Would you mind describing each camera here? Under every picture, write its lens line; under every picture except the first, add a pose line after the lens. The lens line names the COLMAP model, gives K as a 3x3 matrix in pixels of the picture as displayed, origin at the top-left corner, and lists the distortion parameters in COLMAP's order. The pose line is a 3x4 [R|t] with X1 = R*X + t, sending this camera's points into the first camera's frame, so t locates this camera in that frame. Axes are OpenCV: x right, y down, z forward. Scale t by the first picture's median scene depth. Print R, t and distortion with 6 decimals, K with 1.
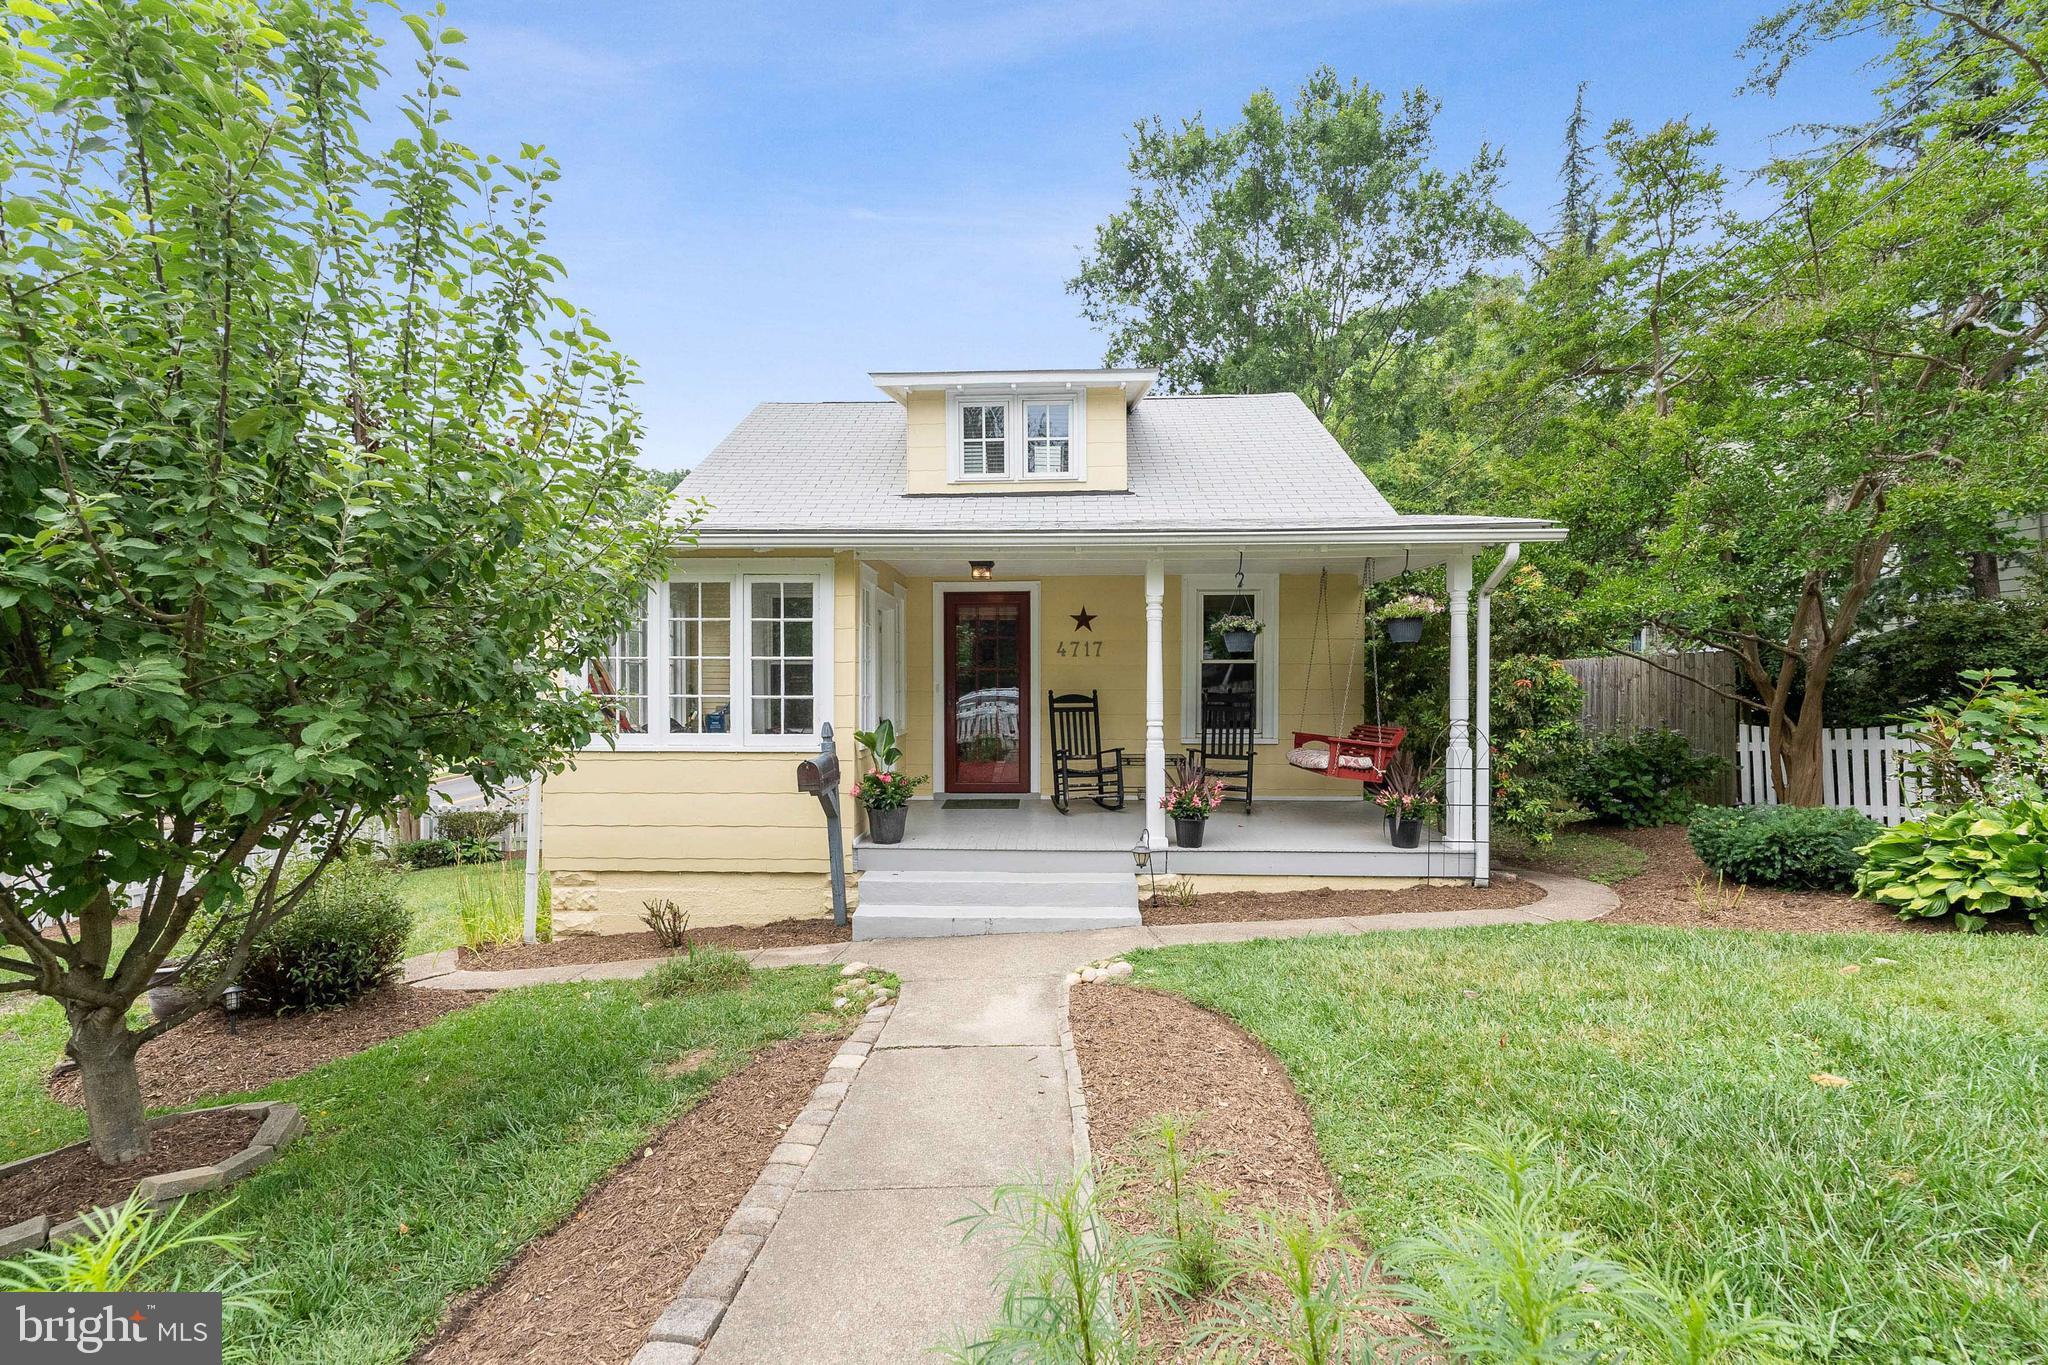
lens RADIAL K [[832.6, 0, 1002.5], [0, 832.6, 685.1], [0, 0, 1]] dist [0.003353, 0.000200]
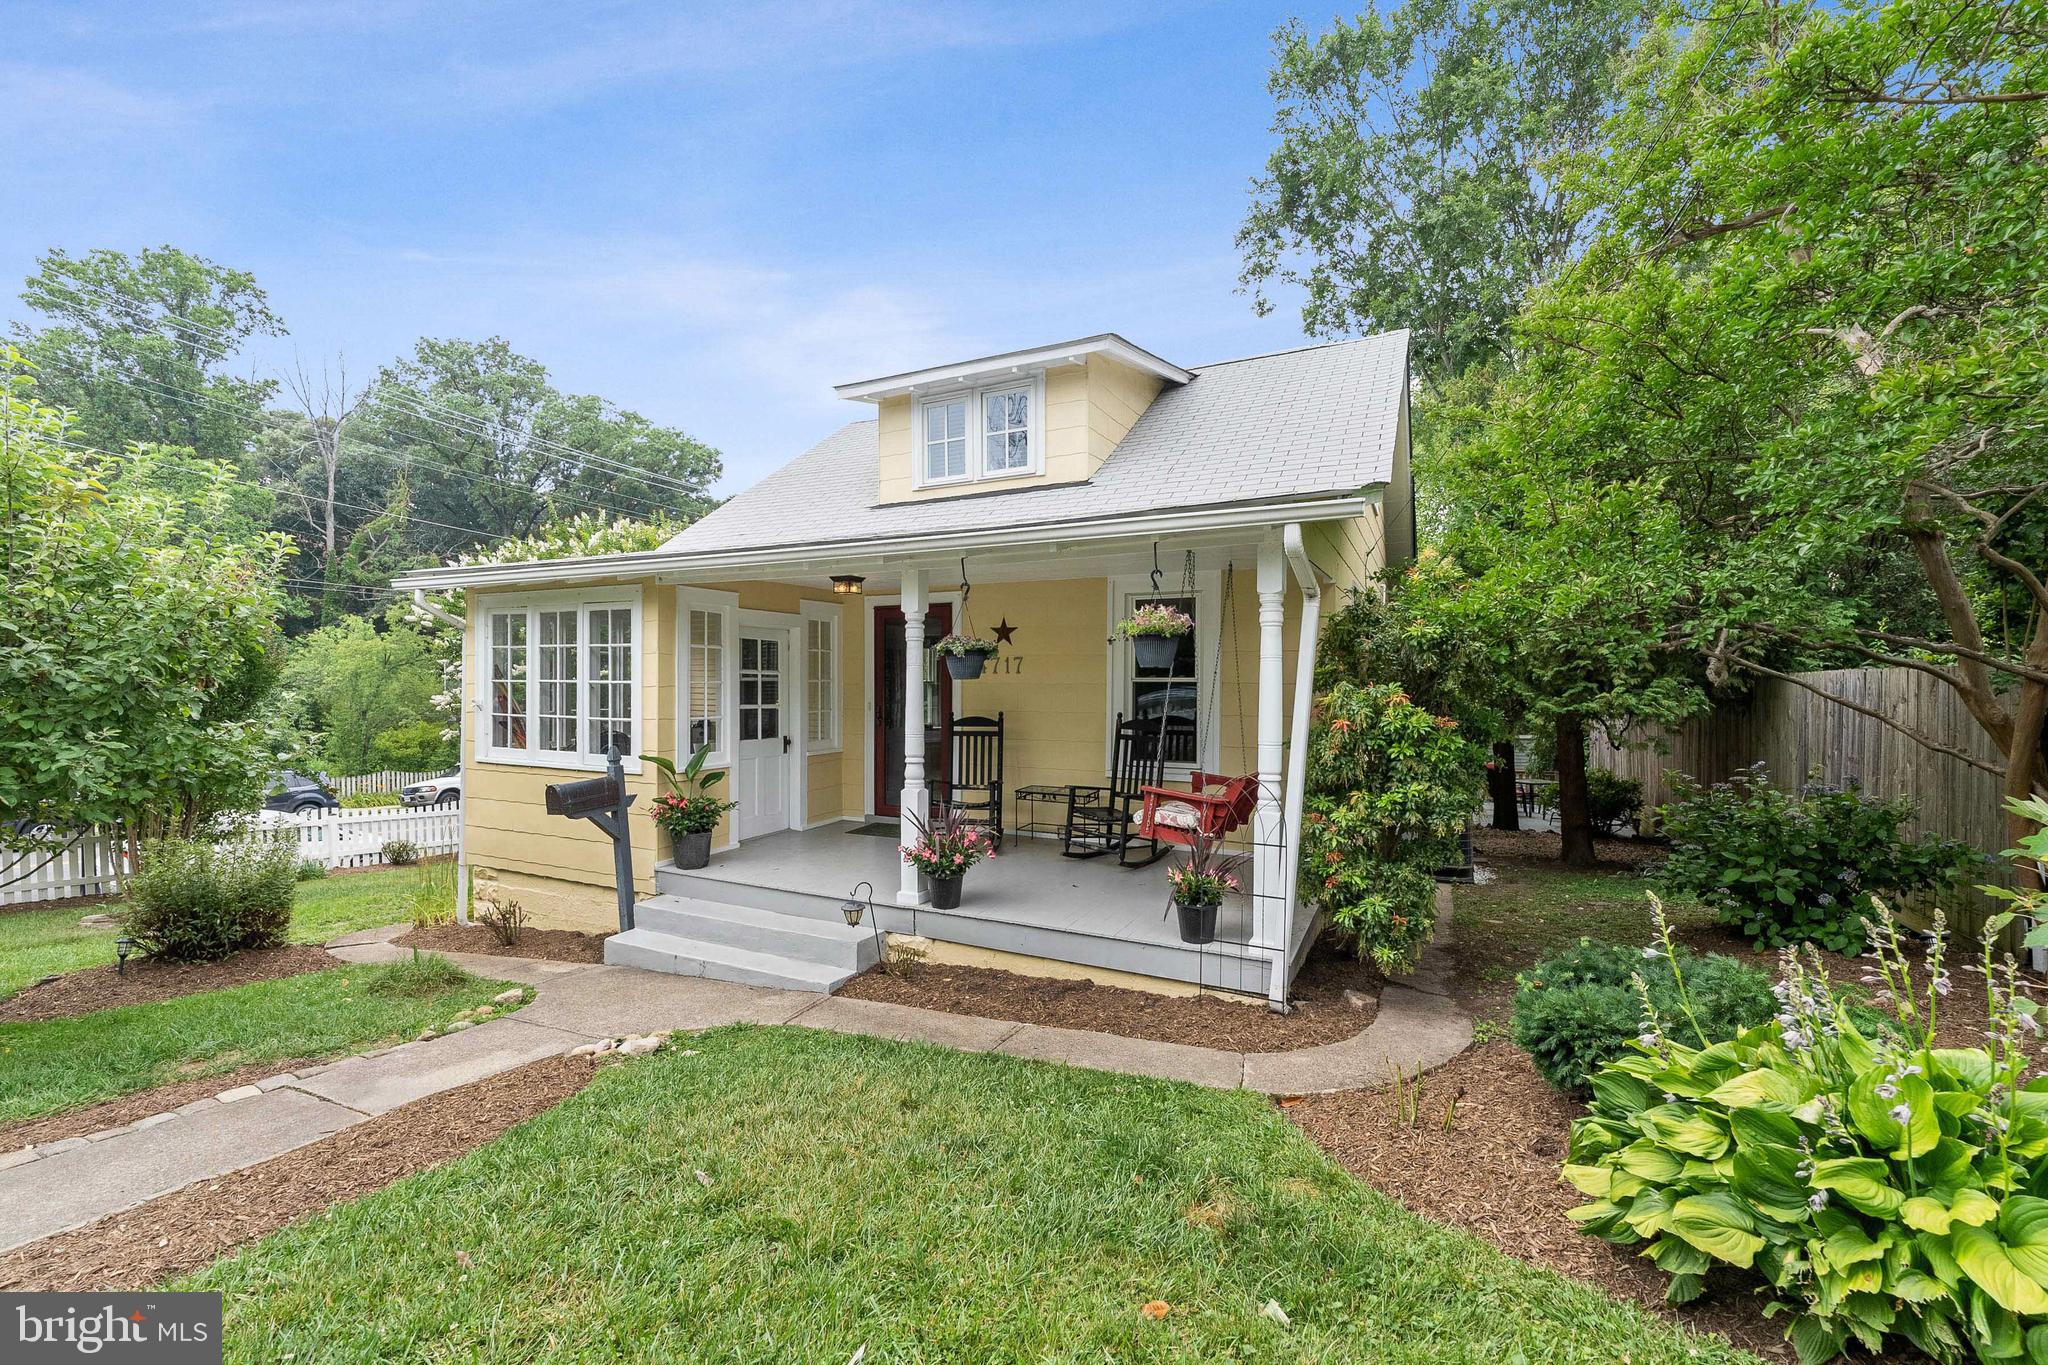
lens RADIAL K [[832.6, 0, 1021.1], [0, 832.6, 682.4], [0, 0, 1]] dist [0.003353, 0.000200]
pose [[0.912536, 0.004047, -0.408976, 0.629388], [-0.003847, 0.999992, 0.001312, -0.034314], [0.408978, 0.000376, 0.912544, 0.257796]]
